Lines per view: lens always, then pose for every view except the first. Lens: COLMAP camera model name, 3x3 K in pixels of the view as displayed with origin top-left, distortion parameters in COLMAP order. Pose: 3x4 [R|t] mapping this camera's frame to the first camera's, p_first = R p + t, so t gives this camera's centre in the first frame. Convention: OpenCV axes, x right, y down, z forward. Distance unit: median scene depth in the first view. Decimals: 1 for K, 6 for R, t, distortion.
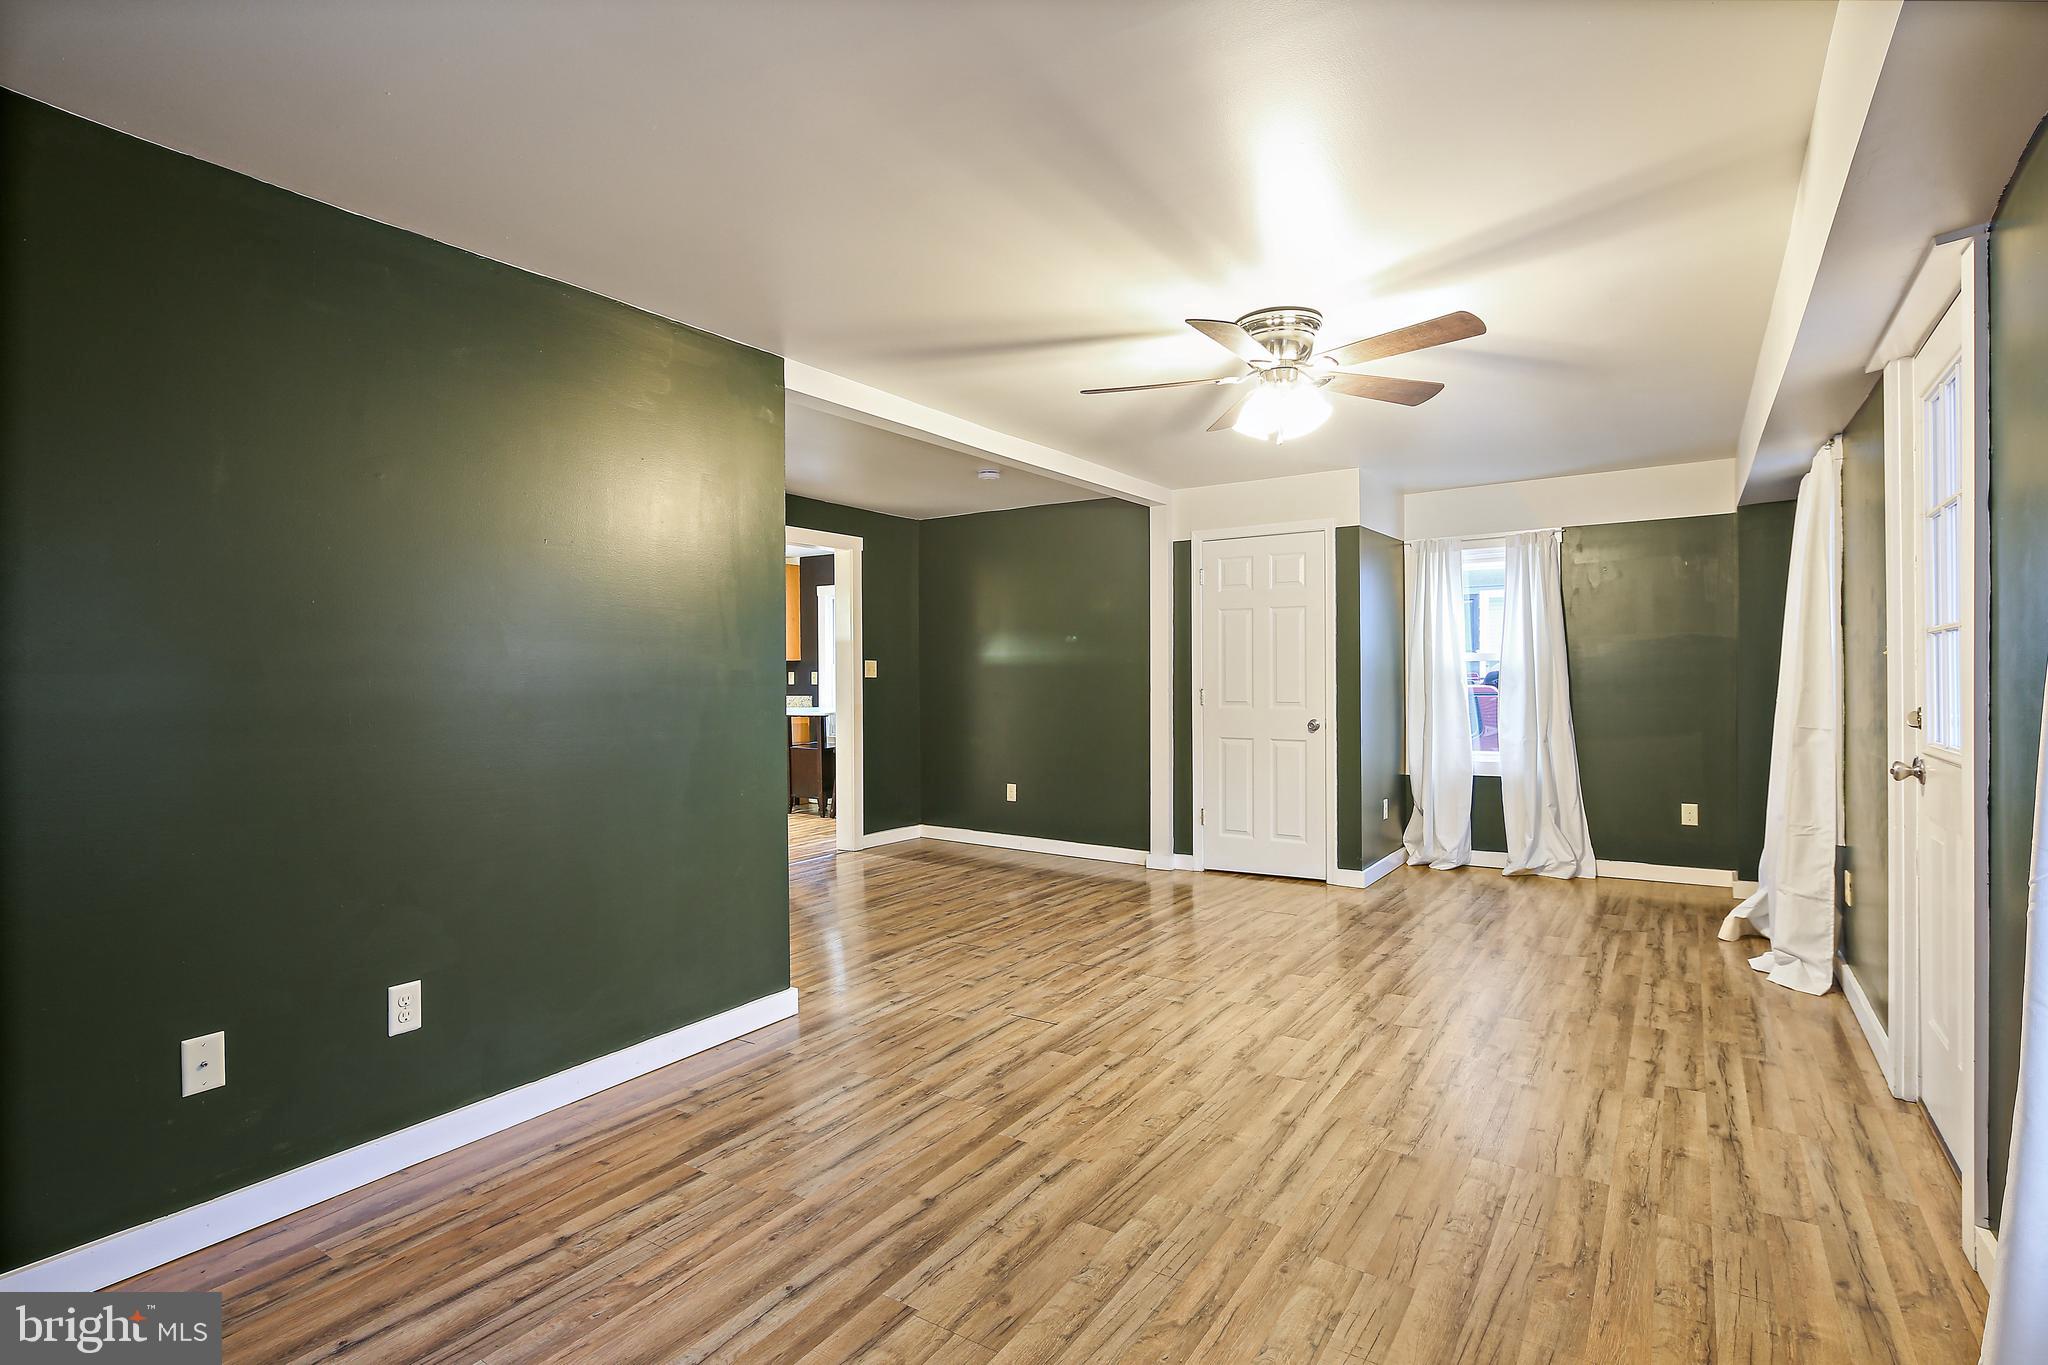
lens RADIAL K [[989.2, 0, 1039.8], [0, 989.2, 680.2], [0, 0, 1]] dist [0.003438, -0.008495]
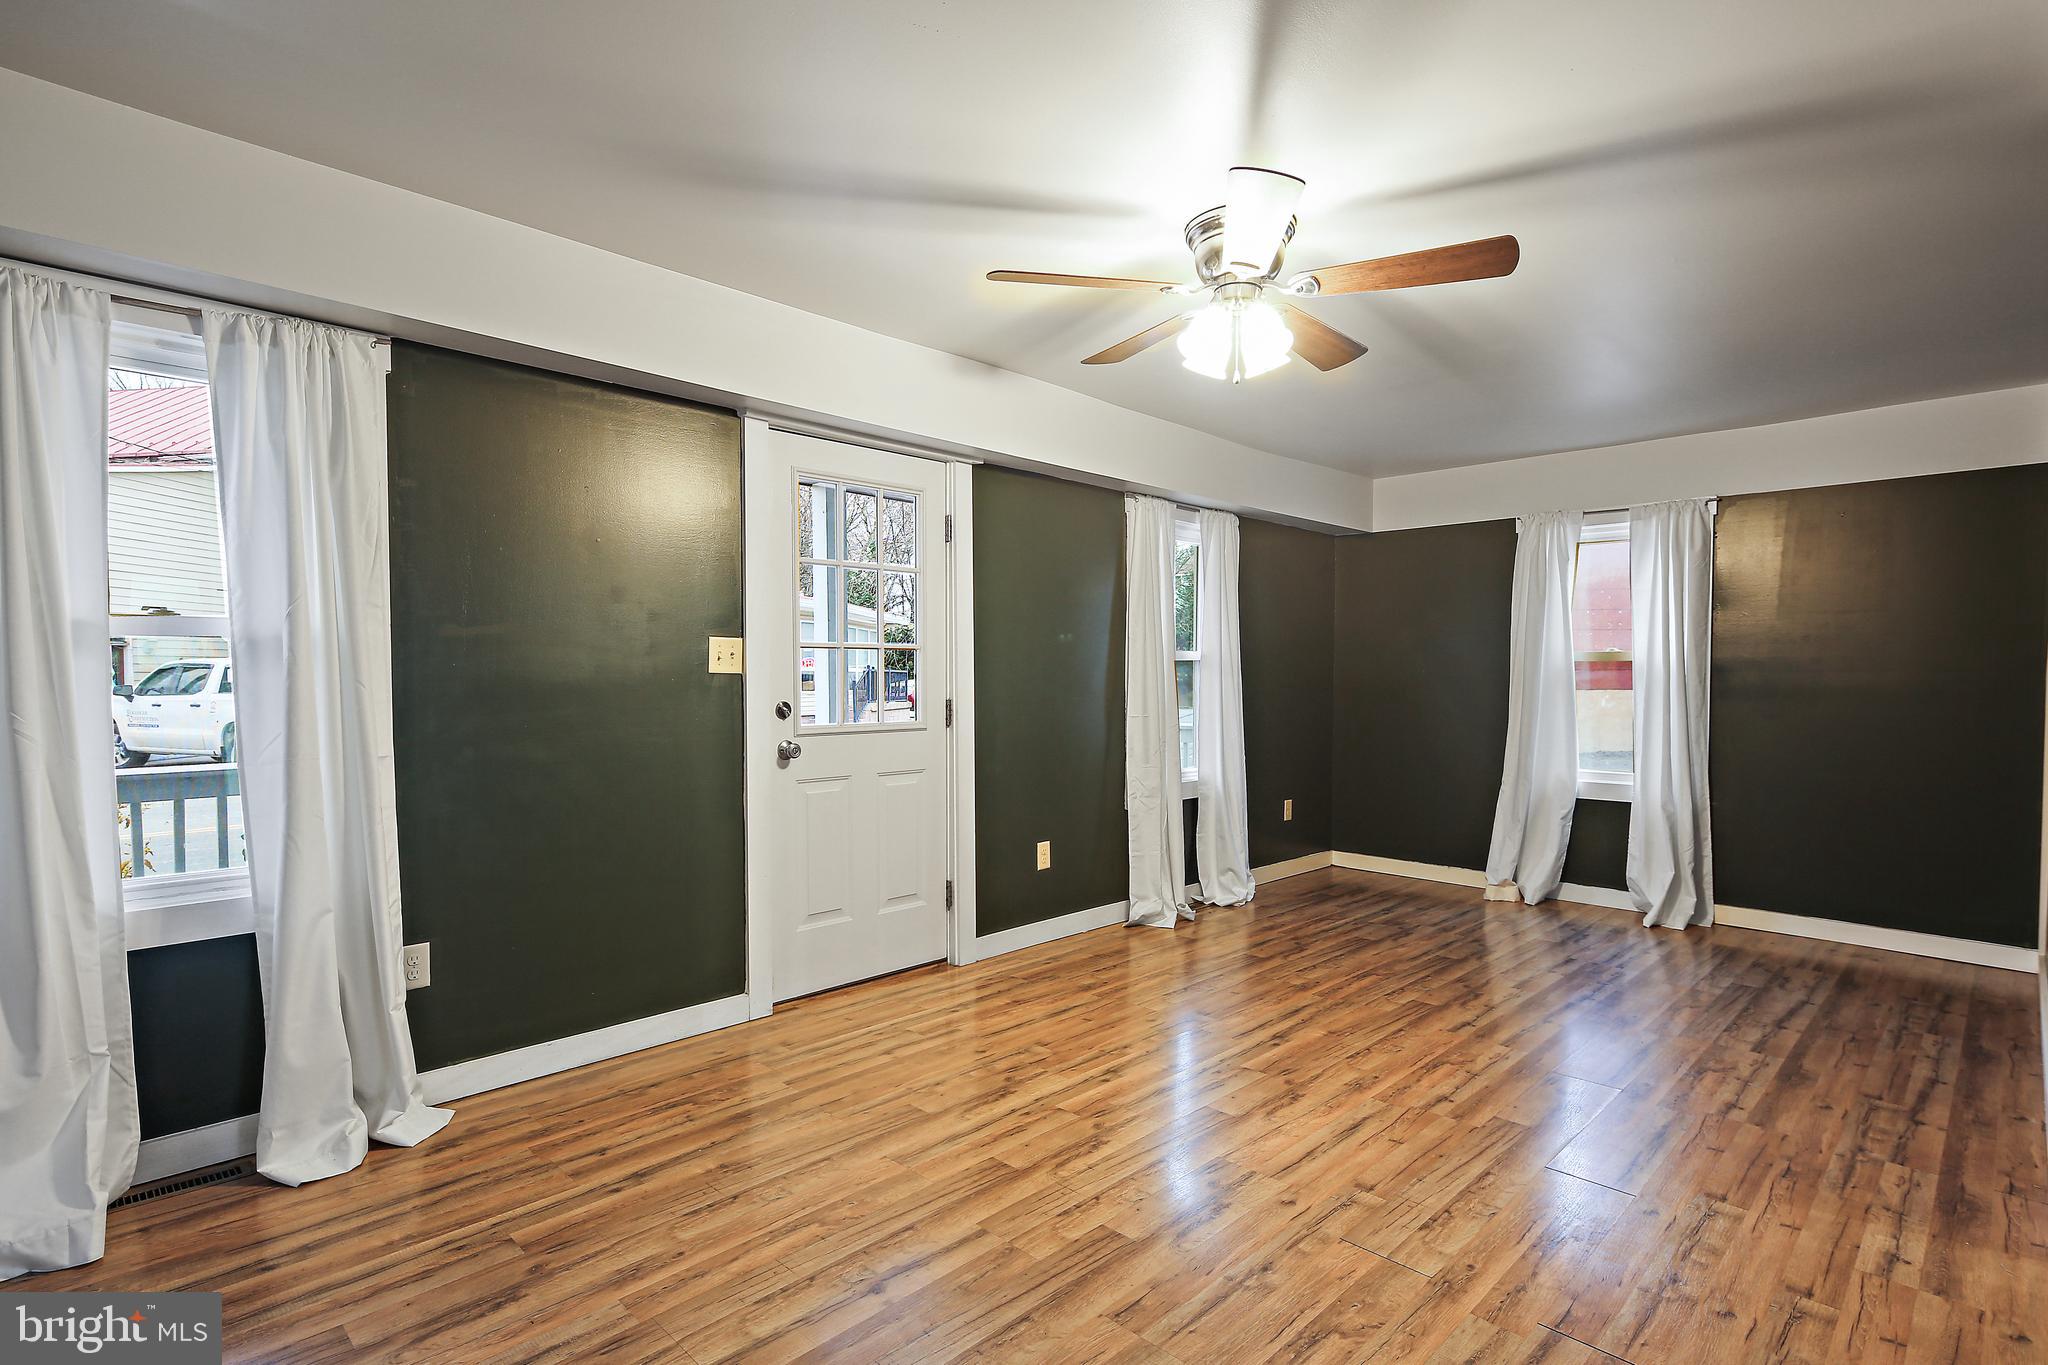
lens RADIAL K [[989.2, 0, 1046.1], [0, 989.2, 717.2], [0, 0, 1]] dist [0.003438, -0.008495]
pose [[-0.980359, 0.000545, 0.197221, 0.245164], [0.008847, 0.999111, 0.041215, -0.002367], [-0.197023, 0.042150, -0.979492, 1.892391]]
